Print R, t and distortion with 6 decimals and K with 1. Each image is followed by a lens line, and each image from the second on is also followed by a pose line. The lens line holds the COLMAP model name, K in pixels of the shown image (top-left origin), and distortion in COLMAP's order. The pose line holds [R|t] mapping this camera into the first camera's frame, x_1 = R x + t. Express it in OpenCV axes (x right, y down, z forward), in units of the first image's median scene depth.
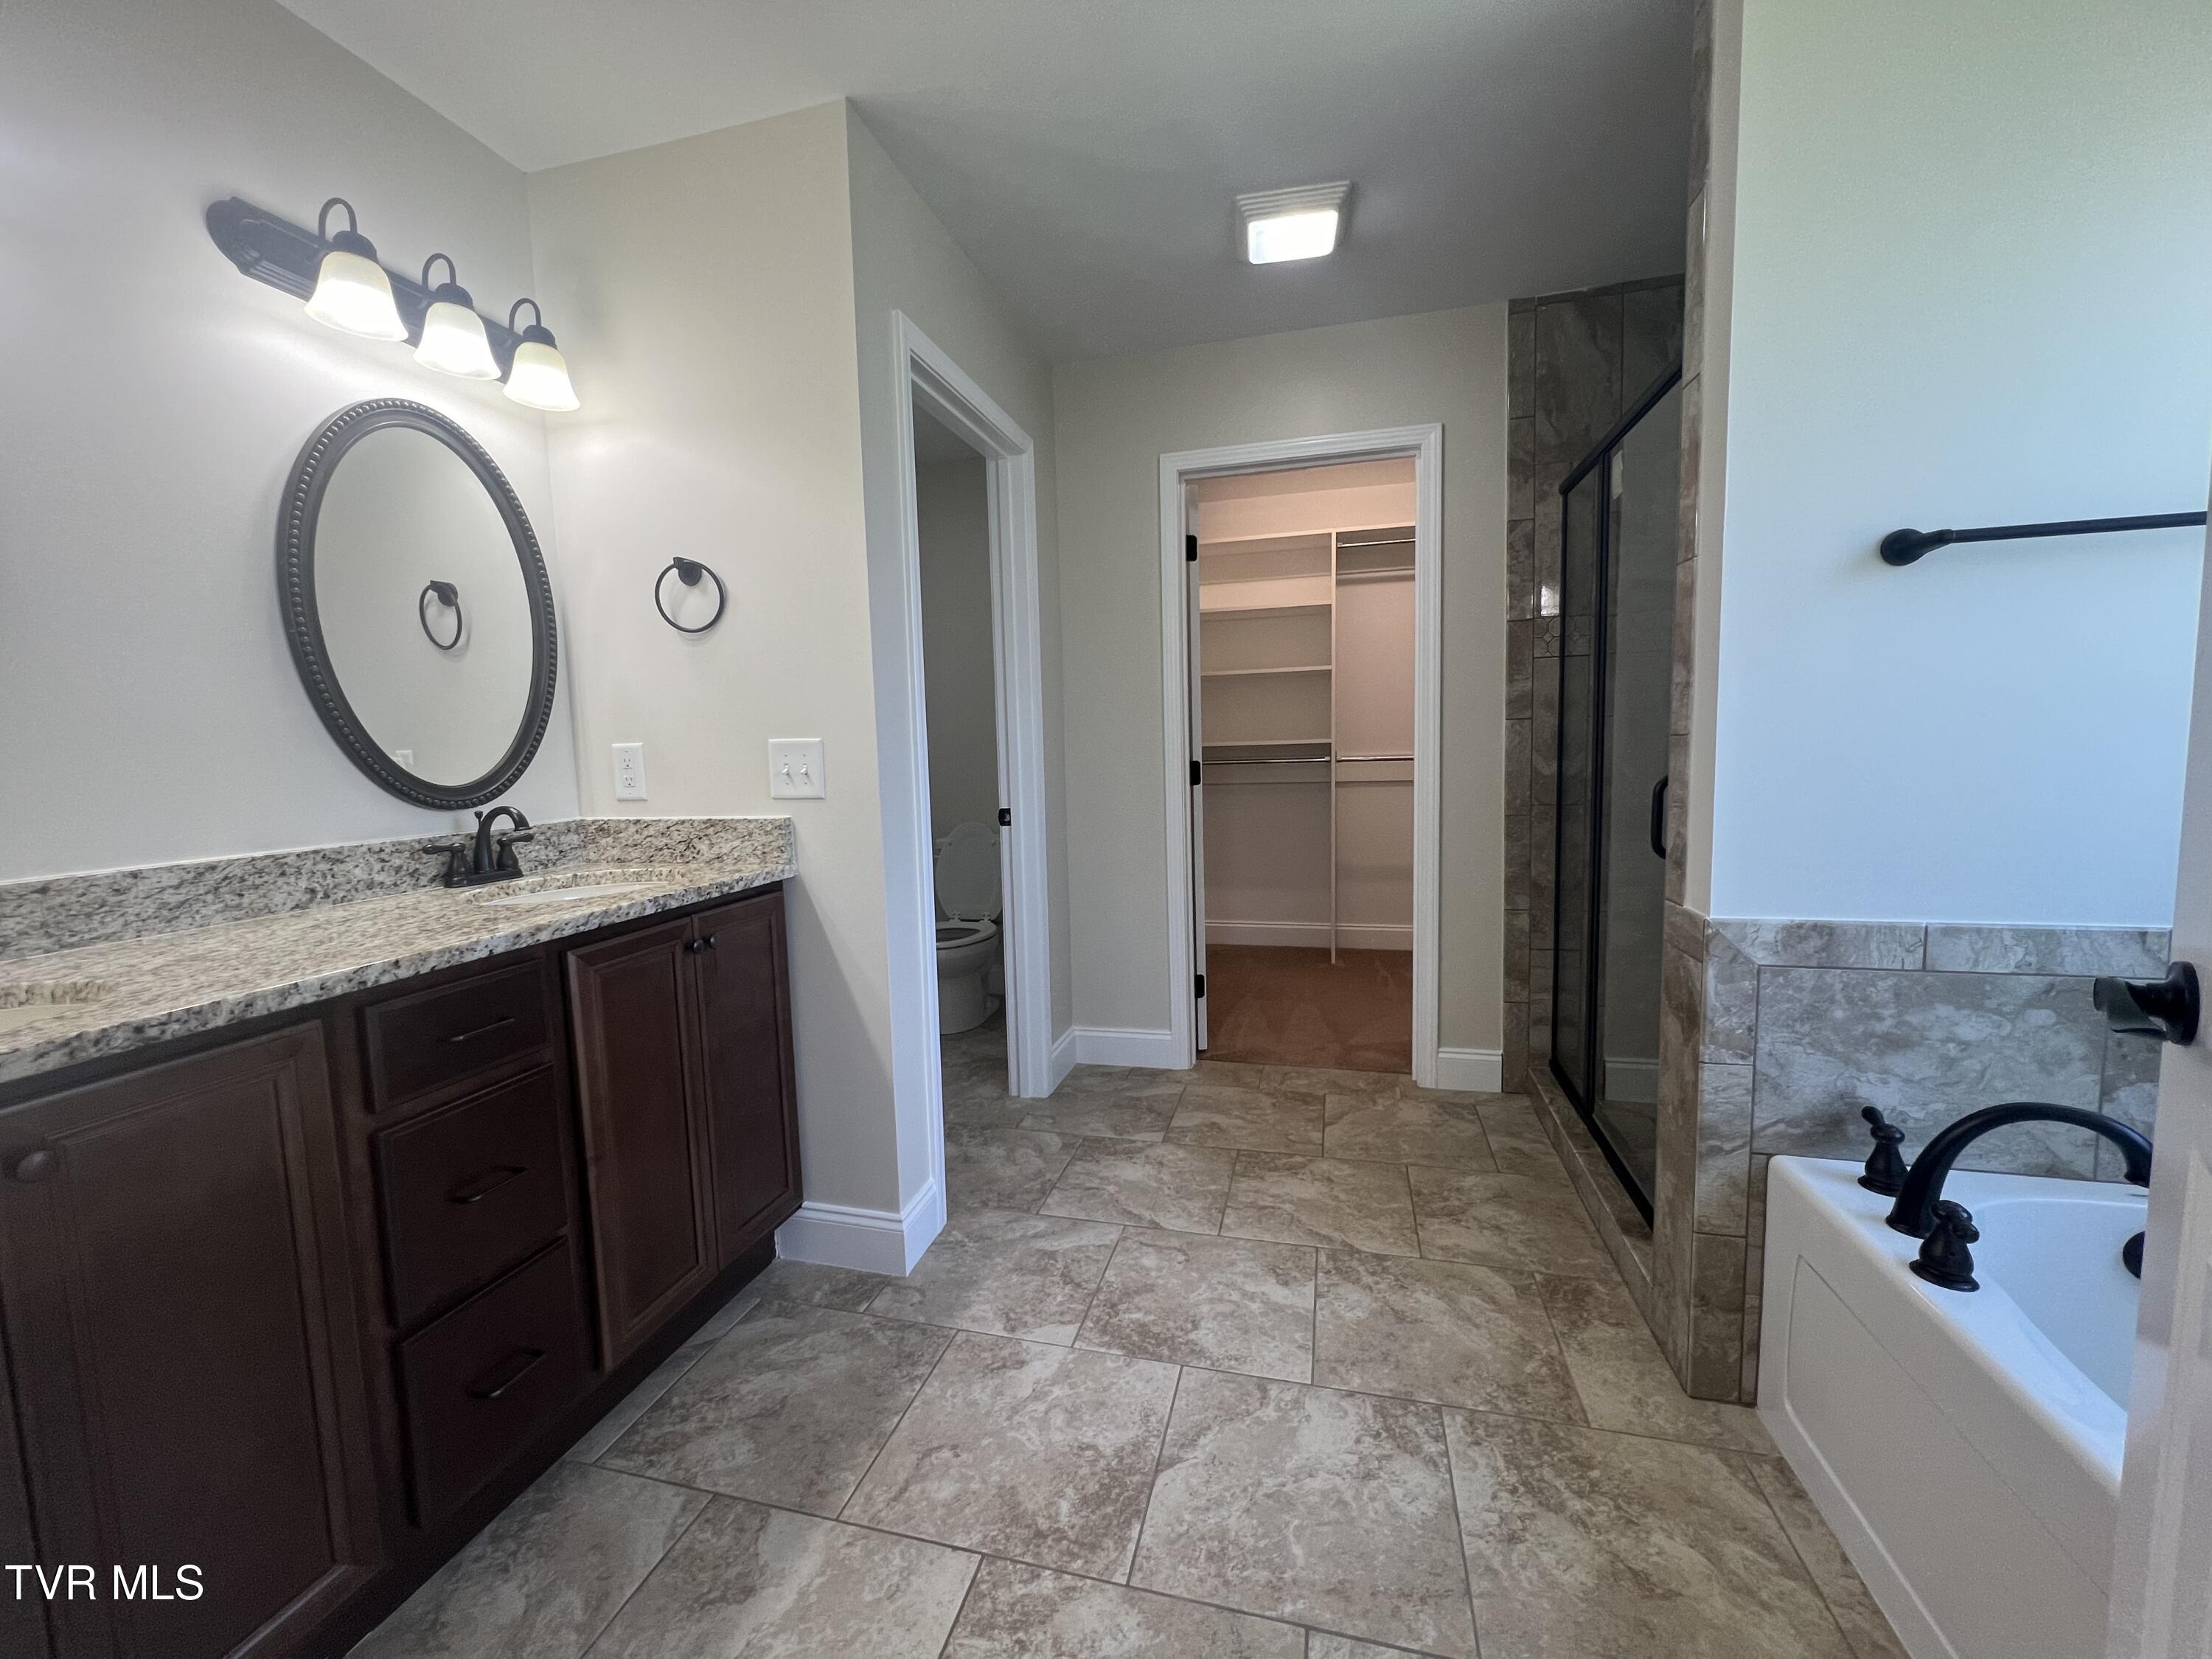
lens RADIAL K [[883.8, 0, 1098.8], [0, 883.8, 825.6], [0, 0, 1]] dist [-0.004611, 0.001143]
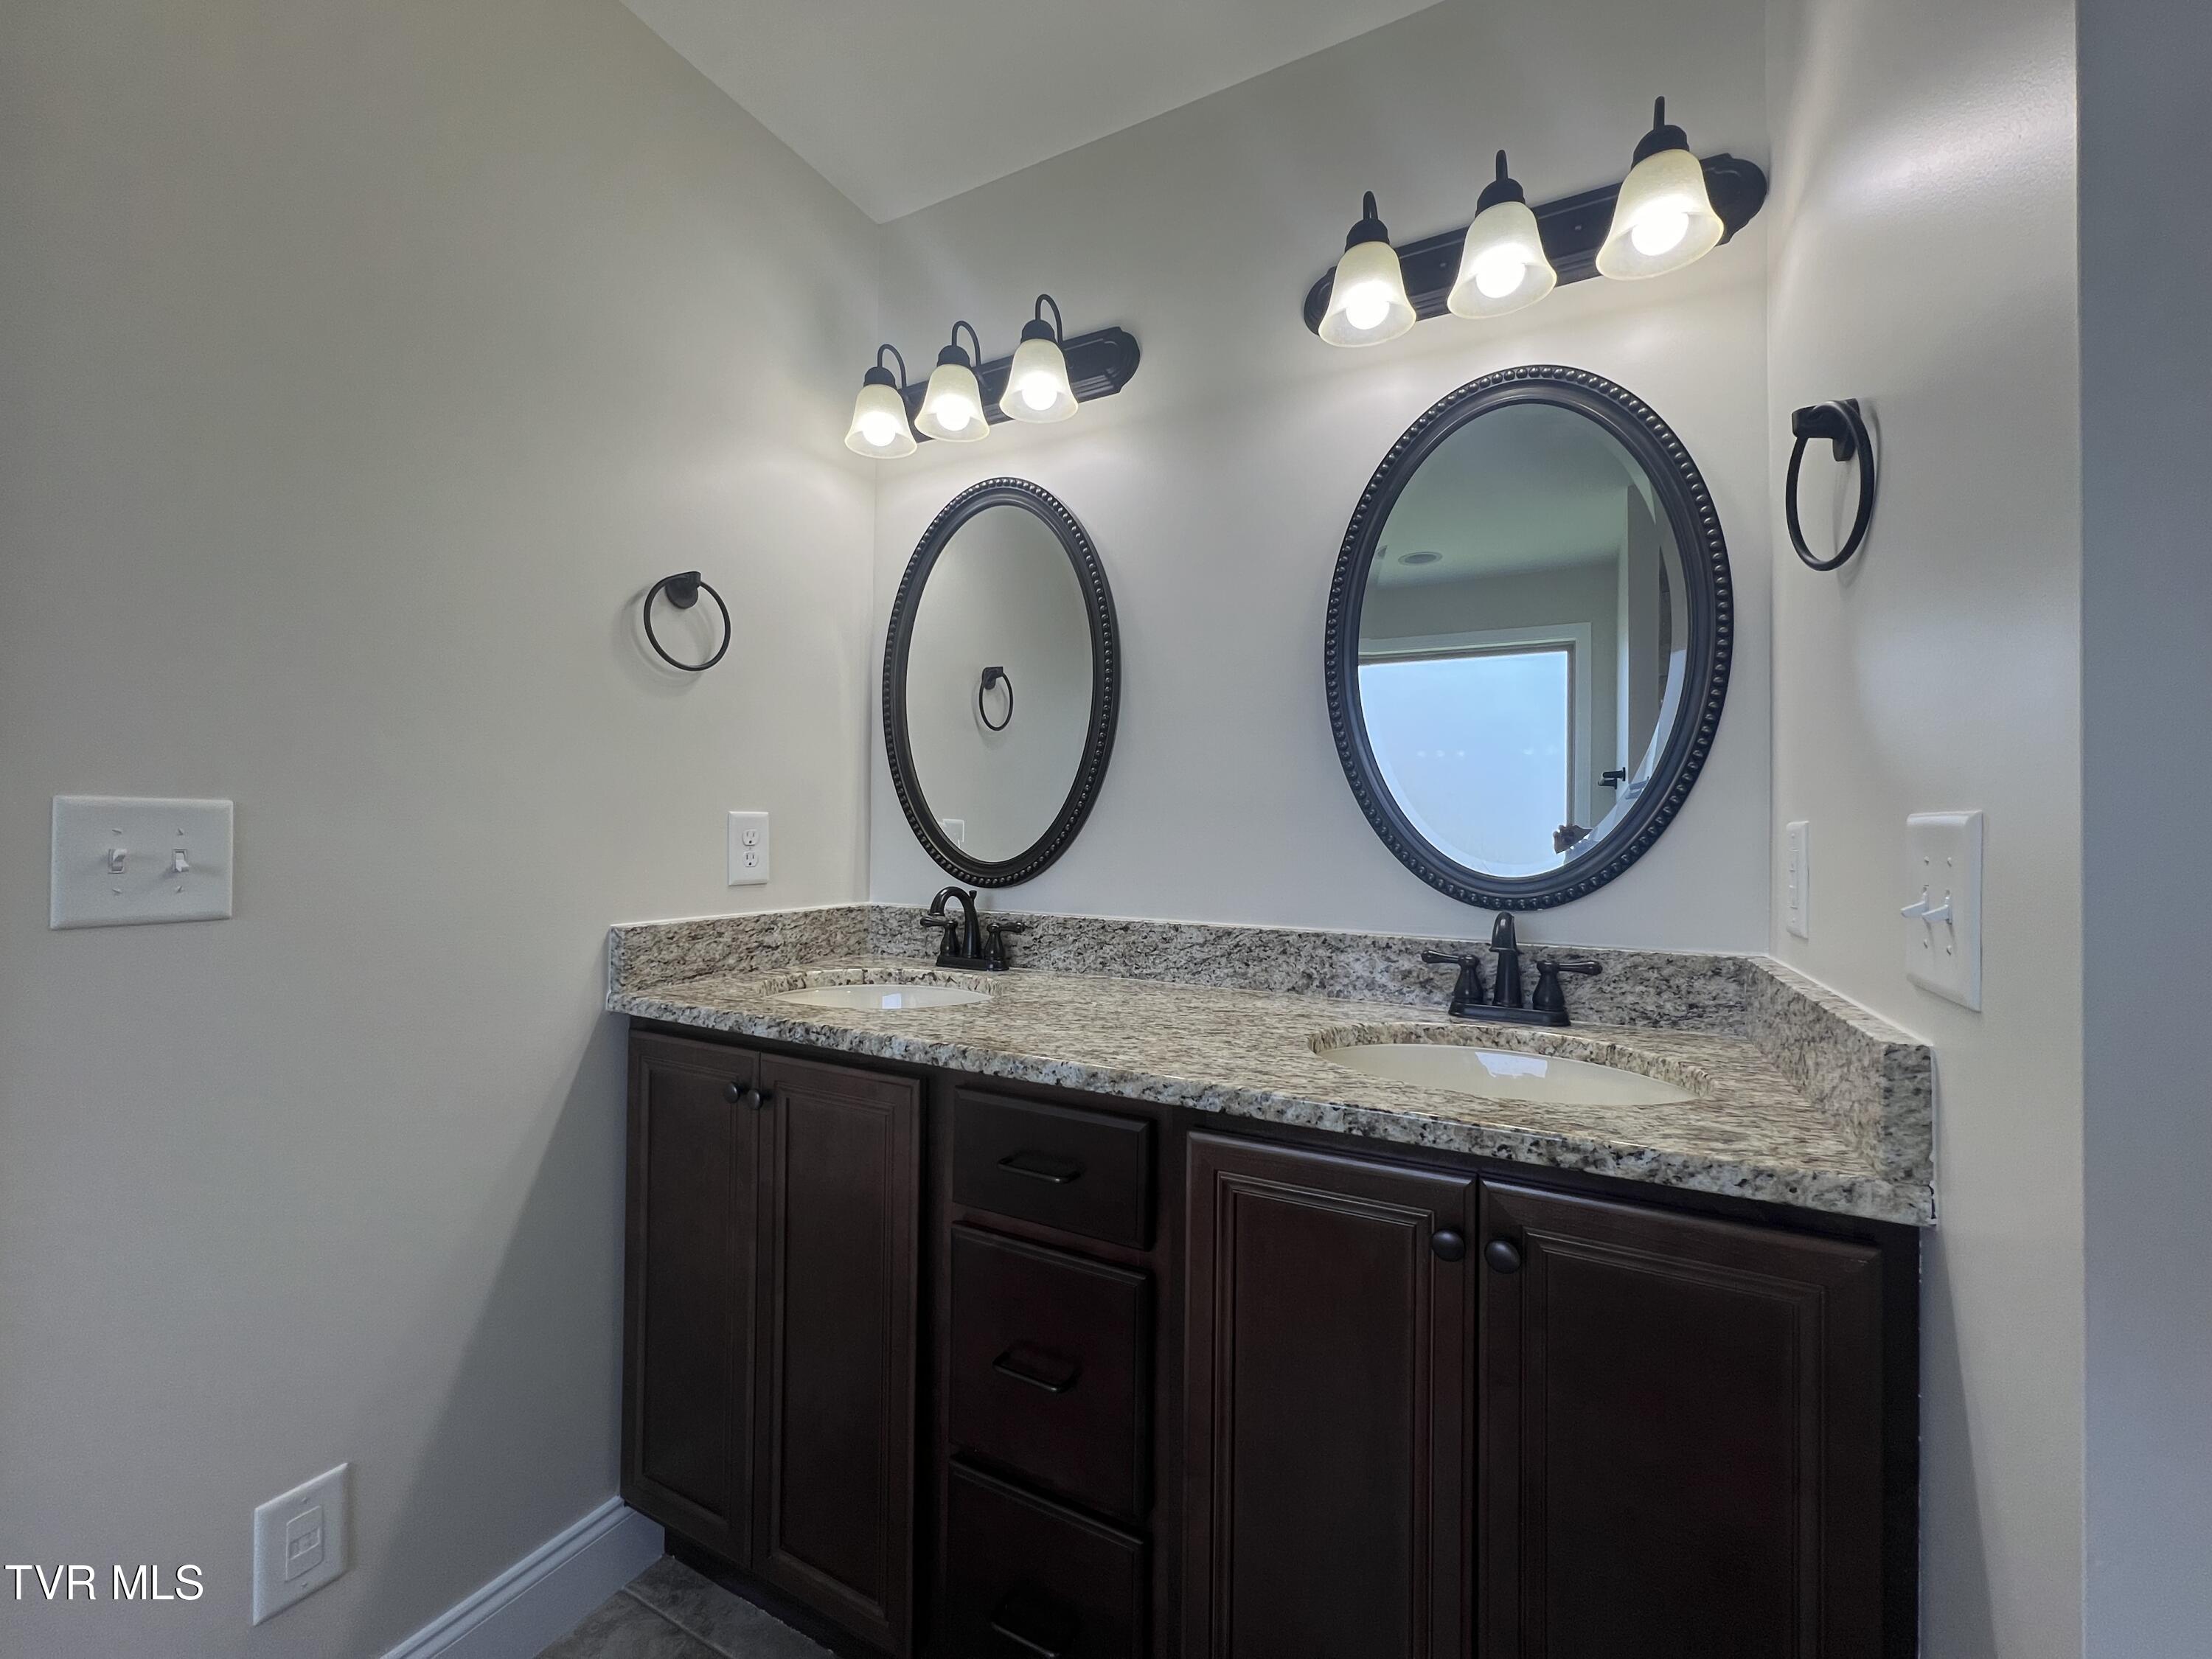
lens RADIAL K [[883.8, 0, 1098.4], [0, 883.8, 819.7], [0, 0, 1]] dist [-0.004611, 0.001143]
pose [[-0.223033, 0.007491, -0.974782, 0.056046], [-0.097131, 0.994823, 0.029869, -0.096256], [0.969960, 0.101343, -0.221151, 0.987045]]
